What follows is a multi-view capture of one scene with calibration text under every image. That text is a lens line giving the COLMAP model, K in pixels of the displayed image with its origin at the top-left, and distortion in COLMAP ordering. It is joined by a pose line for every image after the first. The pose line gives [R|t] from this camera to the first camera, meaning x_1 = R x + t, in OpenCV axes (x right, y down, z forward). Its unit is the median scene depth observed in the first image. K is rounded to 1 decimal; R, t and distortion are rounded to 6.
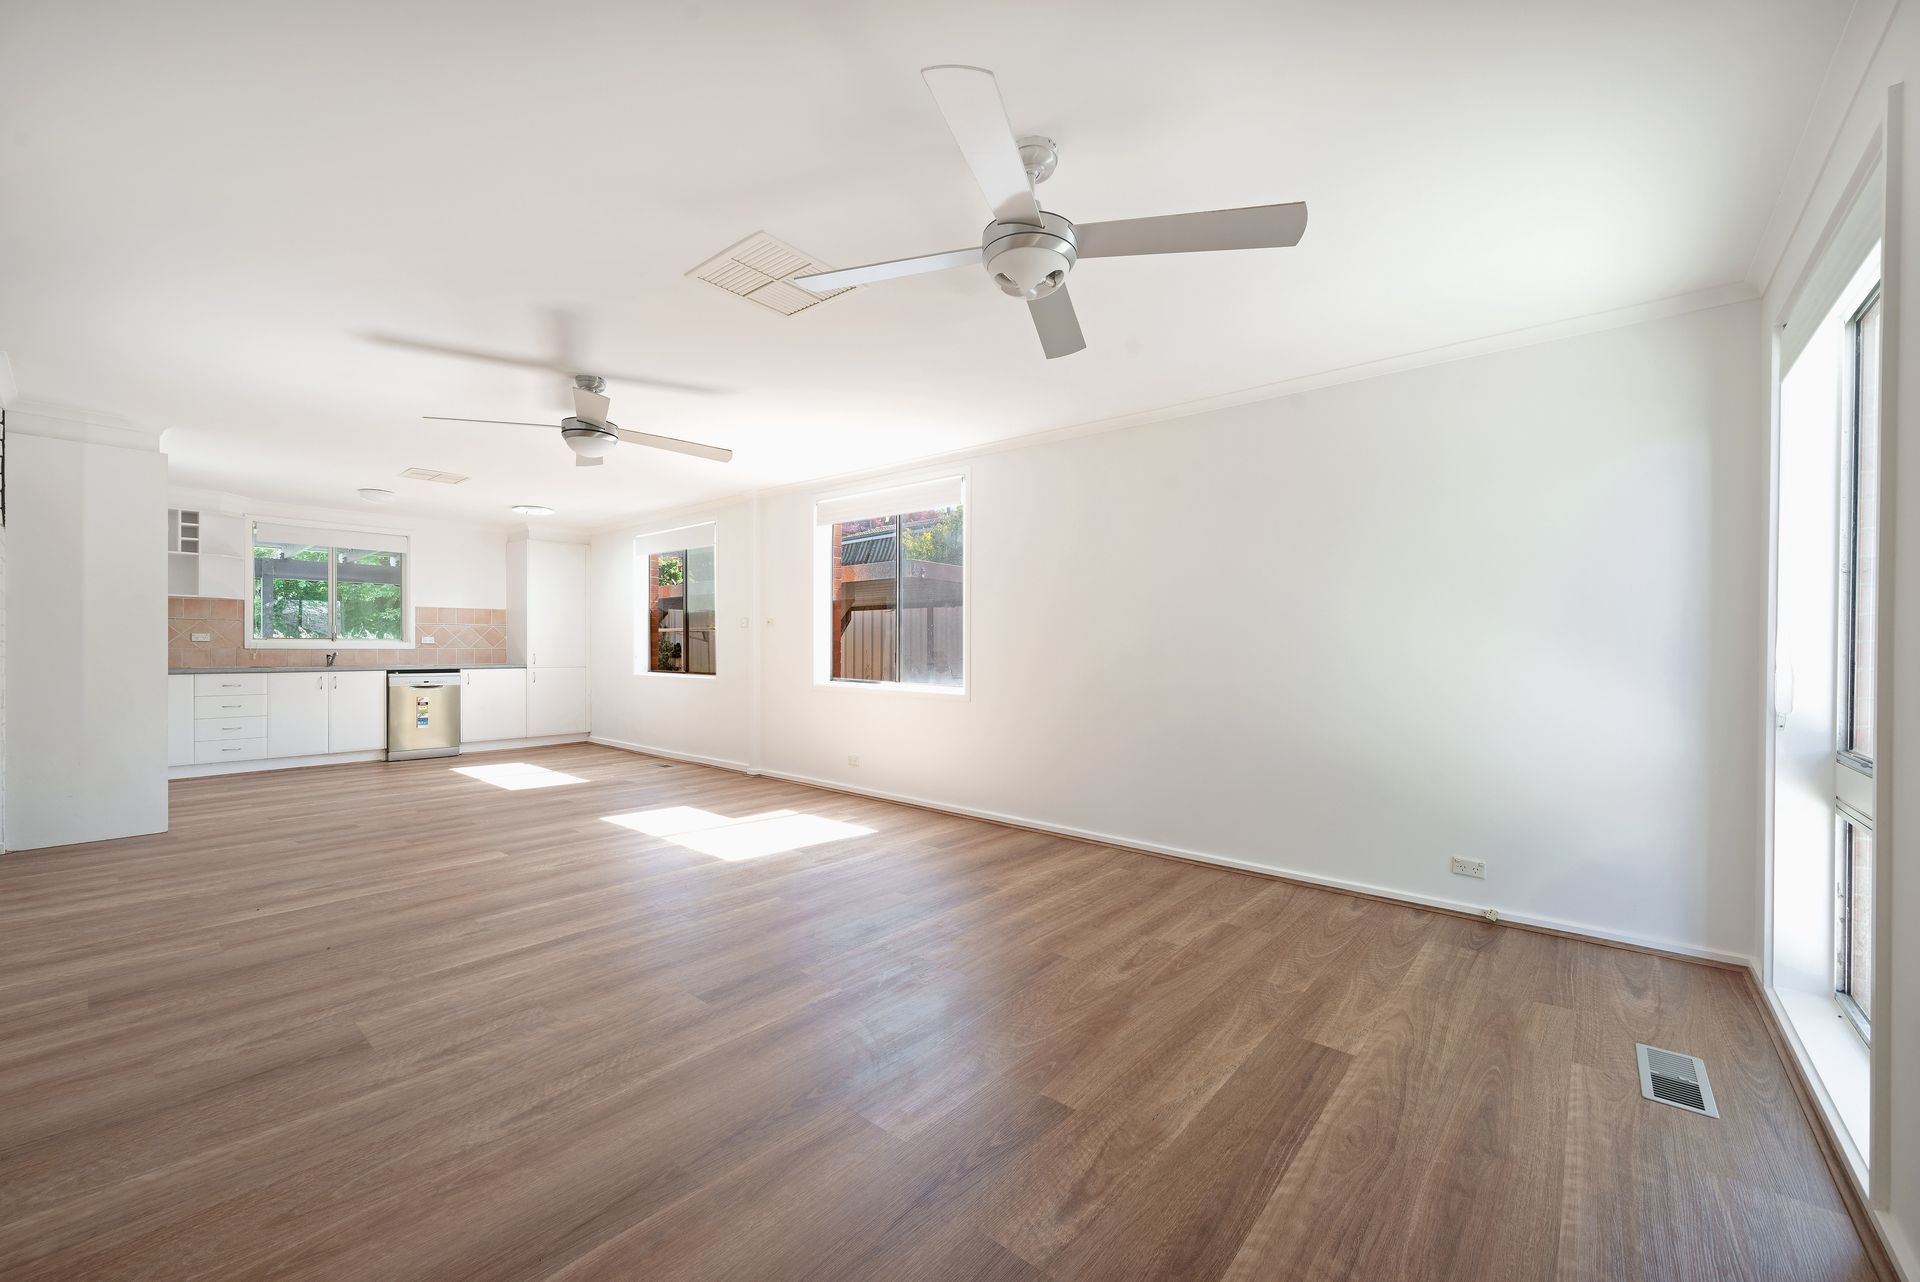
lens RADIAL K [[755.2, 0, 959.7], [0, 755.2, 647.1], [0, 0, 1]] dist [-0.000670, 0.000523]
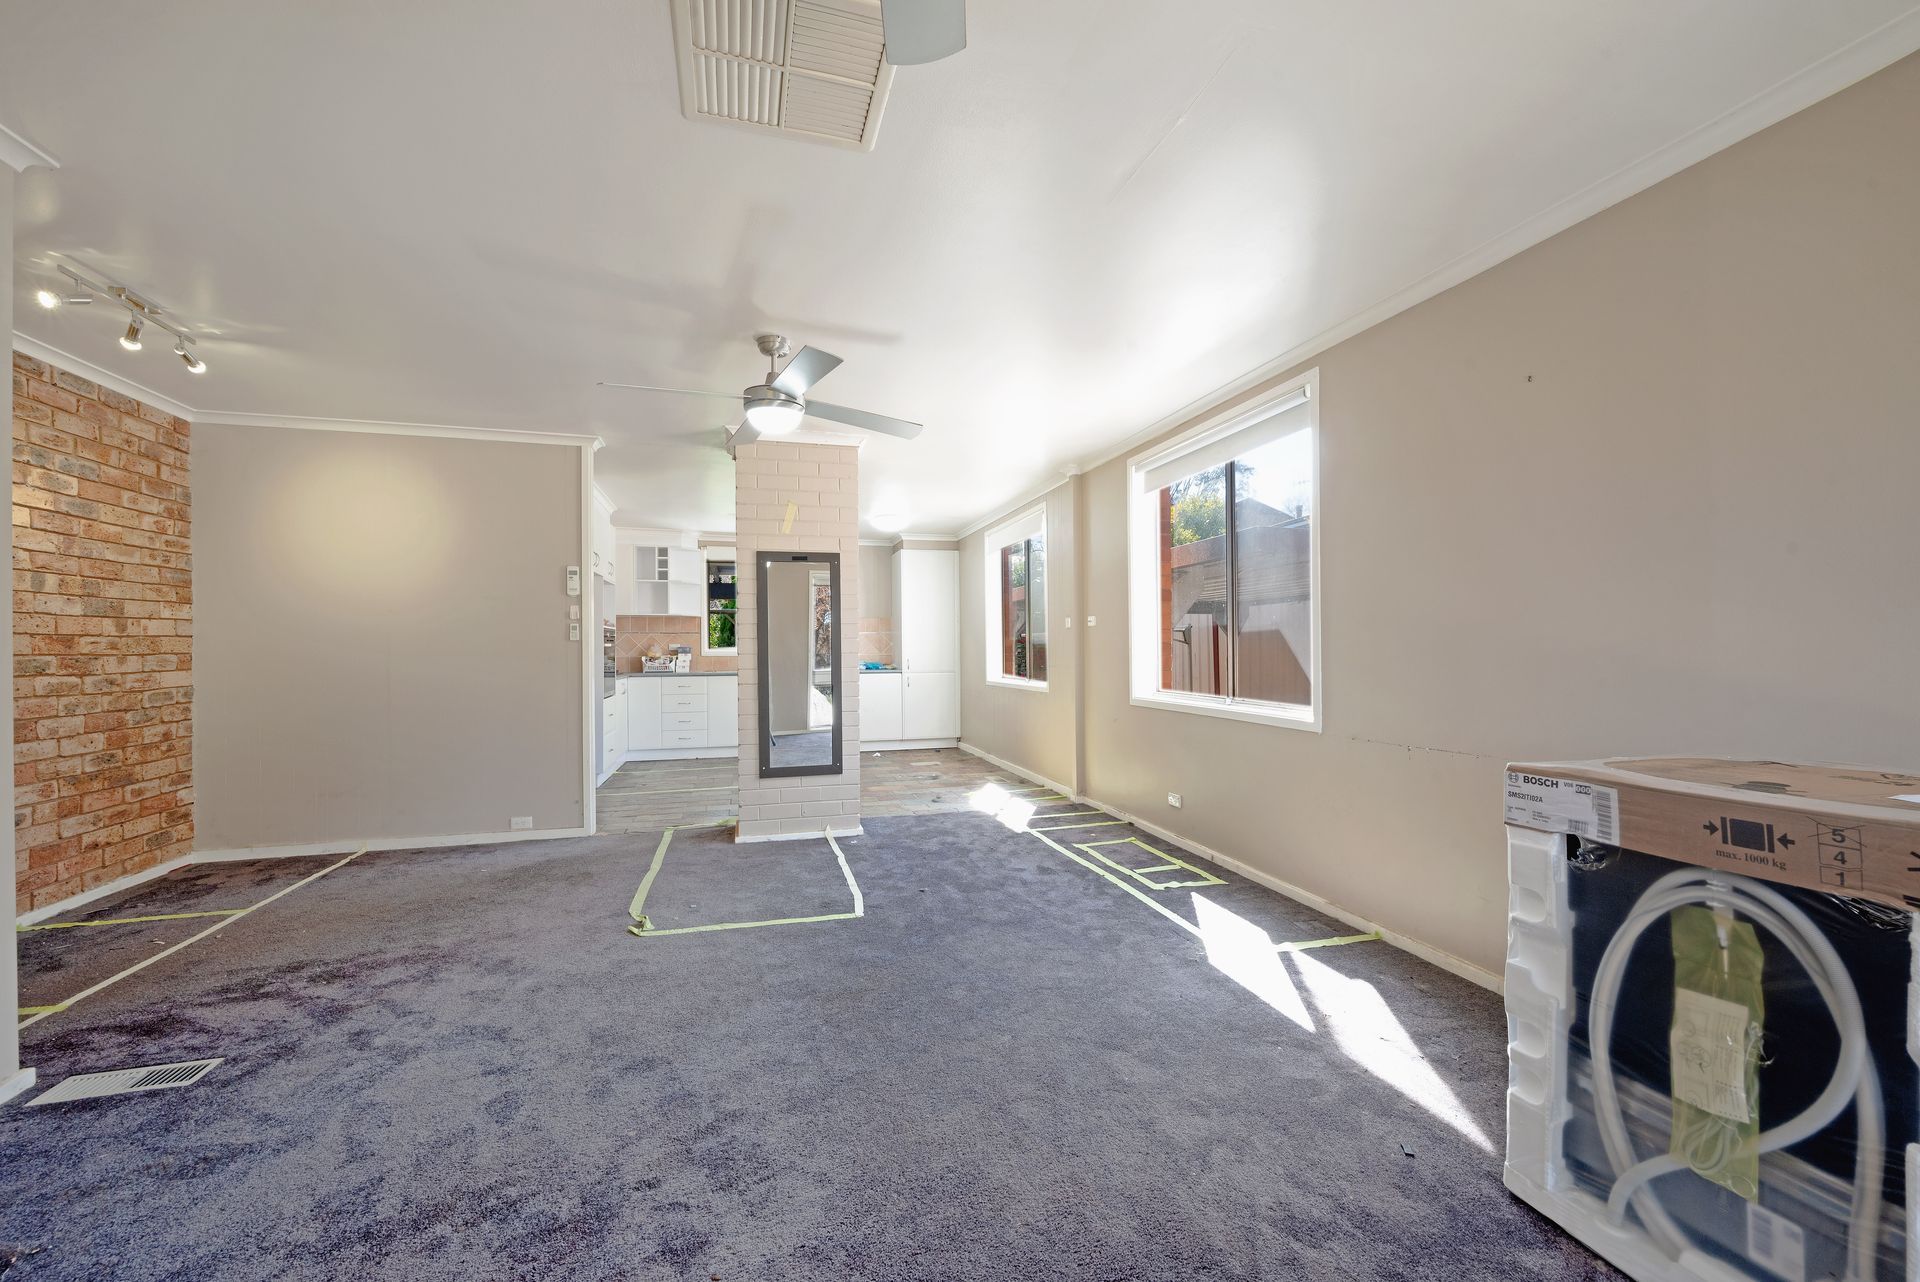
lens RADIAL K [[755.2, 0, 957.0], [0, 755.2, 649.9], [0, 0, 1]] dist [-0.000670, 0.000523]
pose [[0.828090, -0.008690, -0.560528, 0.128611], [0.008153, 0.999961, -0.003458, -0.000631], [0.560536, -0.001706, 0.828128, 0.331953]]
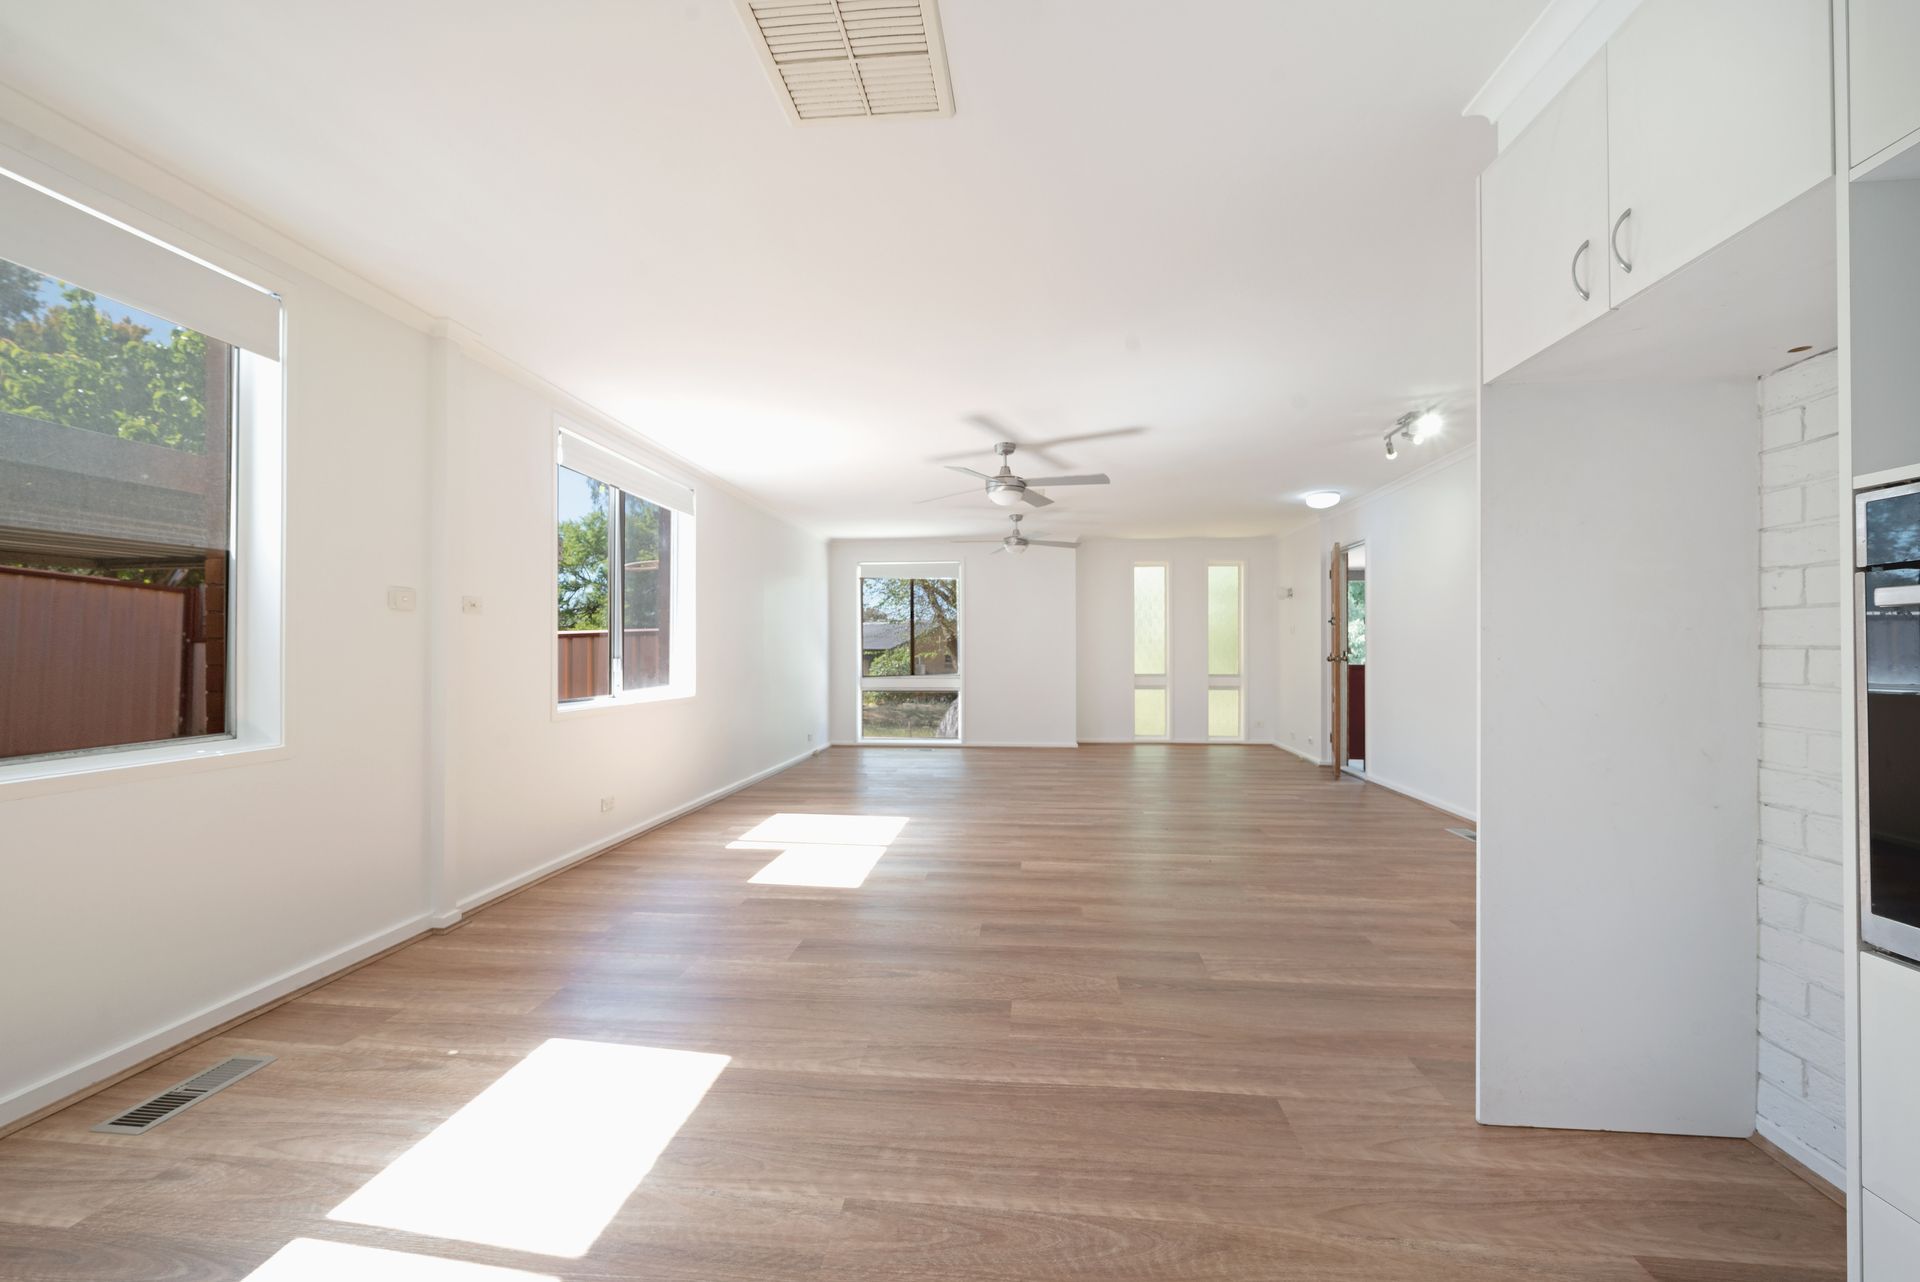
lens RADIAL K [[755.2, 0, 958.8], [0, 755.2, 641.1], [0, 0, 1]] dist [-0.000670, 0.000523]
pose [[-0.564803, 0.006709, 0.825198, -1.231768], [0.000662, 0.999970, -0.007677, -0.007008], [-0.825225, -0.003790, -0.564791, 1.461388]]
